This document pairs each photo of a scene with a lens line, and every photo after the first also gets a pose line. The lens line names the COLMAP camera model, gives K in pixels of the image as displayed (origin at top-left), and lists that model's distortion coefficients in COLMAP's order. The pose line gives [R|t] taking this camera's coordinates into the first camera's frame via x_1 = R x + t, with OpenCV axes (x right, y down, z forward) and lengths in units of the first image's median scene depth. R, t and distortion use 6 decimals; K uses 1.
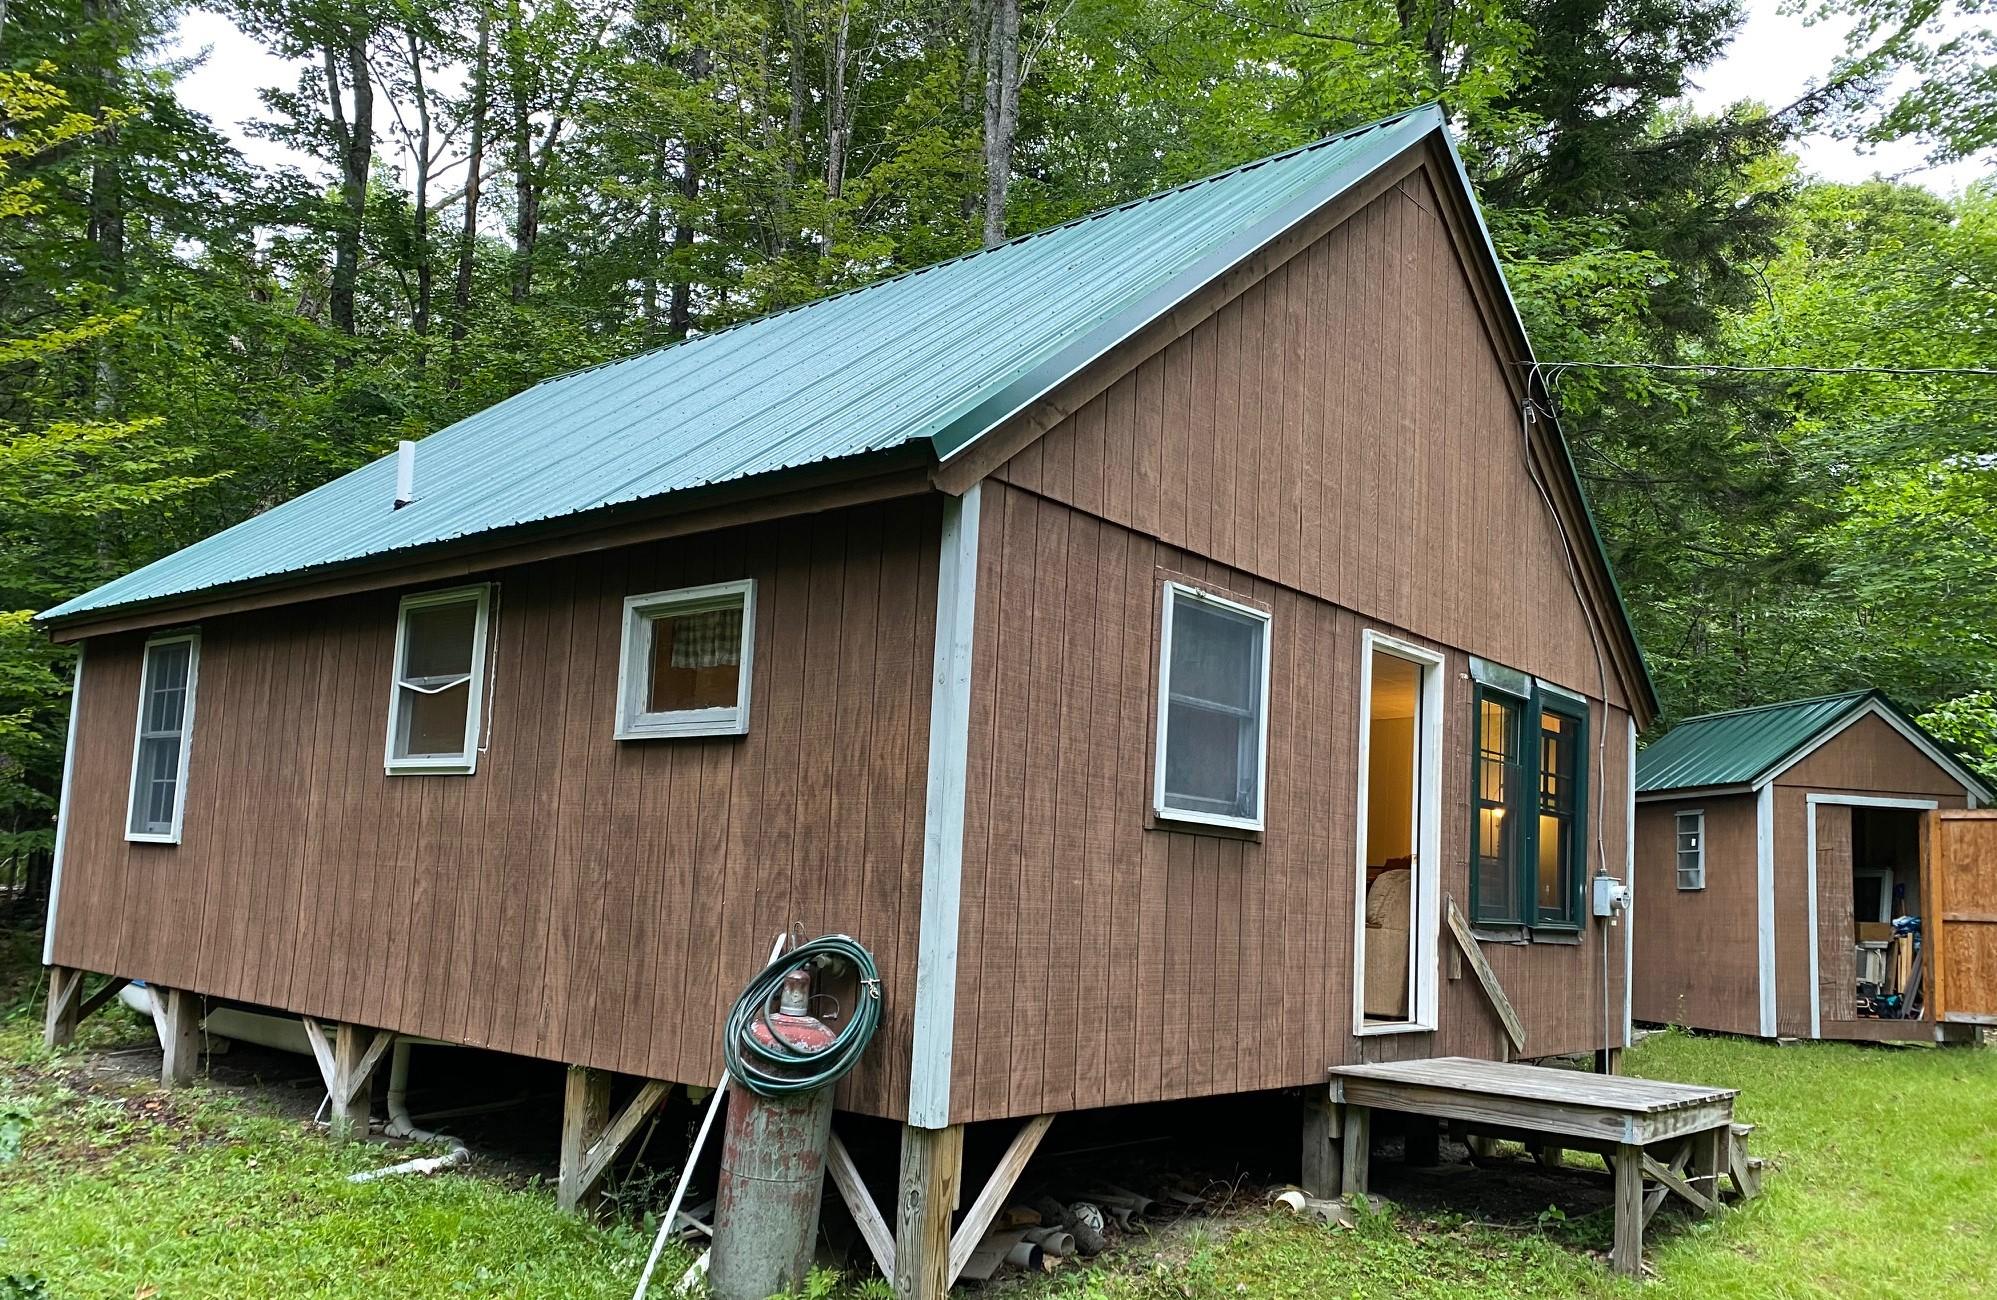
lens RADIAL K [[1569.3, 0, 1030.8], [0, 1569.3, 711.5], [0, 0, 1]] dist [0.064823, -0.001861]
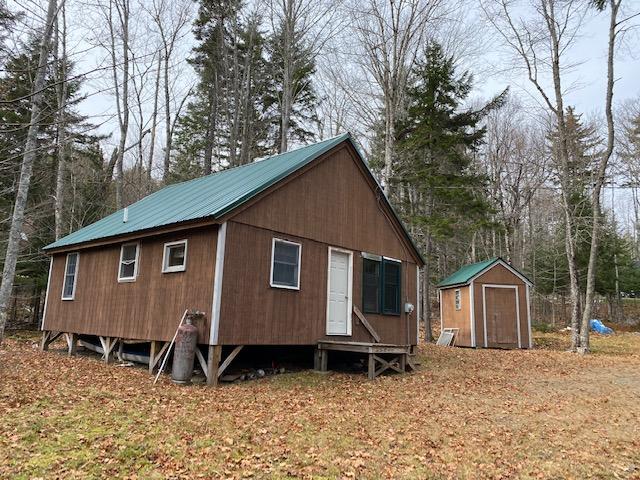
lens RADIAL K [[476.4, 0, 320.0], [0, 476.4, 240.0], [0, 0, 1]] dist [0.118557, -0.000030]
pose [[0.999245, -0.017396, -0.034744, 0.266818], [0.015342, 0.998167, -0.058537, 0.011498], [0.035699, 0.057960, 0.997680, -0.459010]]
